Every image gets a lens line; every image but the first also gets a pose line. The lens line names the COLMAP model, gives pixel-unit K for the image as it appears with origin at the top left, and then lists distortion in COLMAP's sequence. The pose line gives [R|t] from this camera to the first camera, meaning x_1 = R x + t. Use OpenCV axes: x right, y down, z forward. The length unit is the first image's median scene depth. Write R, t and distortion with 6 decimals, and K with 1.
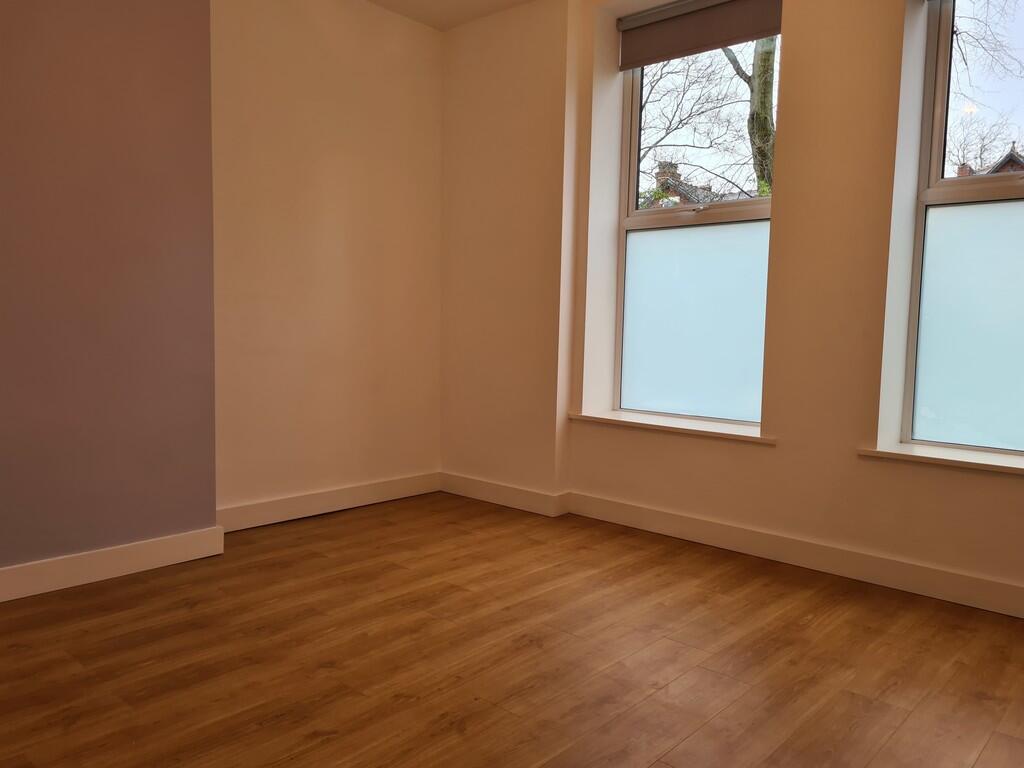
lens RADIAL K [[774.3, 0, 512.2], [0, 774.3, 379.7], [0, 0, 1]] dist [0.058682, -0.033723]
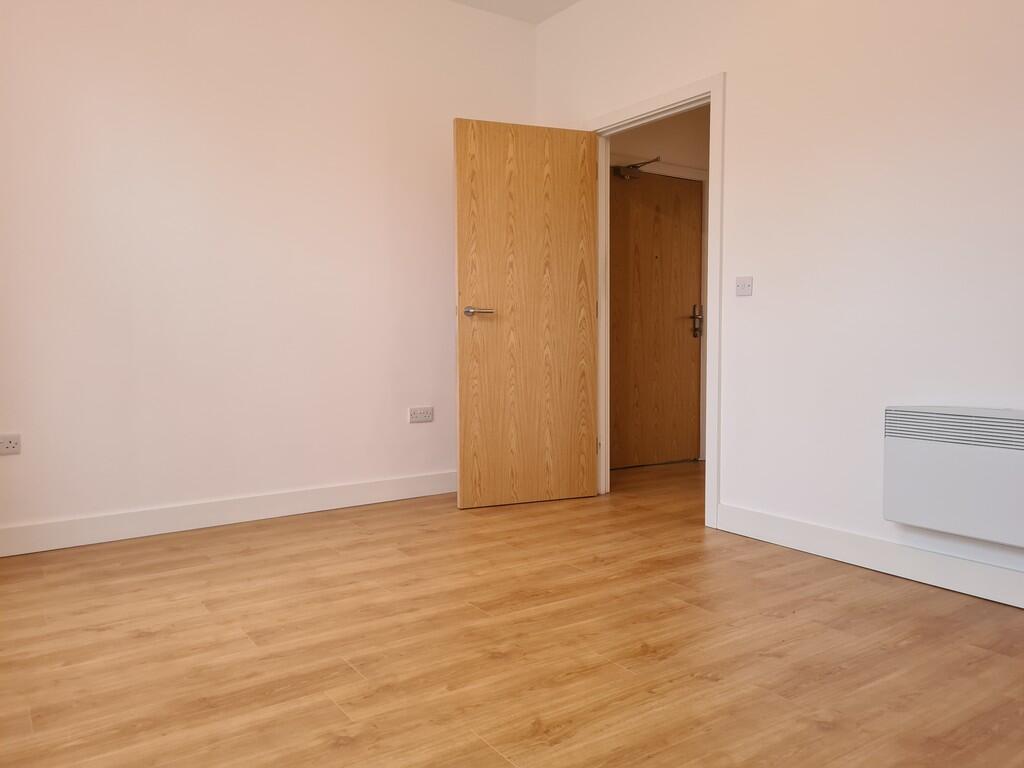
lens RADIAL K [[774.3, 0, 512.2], [0, 774.3, 379.7], [0, 0, 1]] dist [0.058682, -0.033723]
pose [[-0.975714, -0.028347, 0.217208, -0.094446], [0.000737, 0.991161, 0.132663, -0.069705], [-0.219048, 0.129601, -0.967068, 1.772110]]
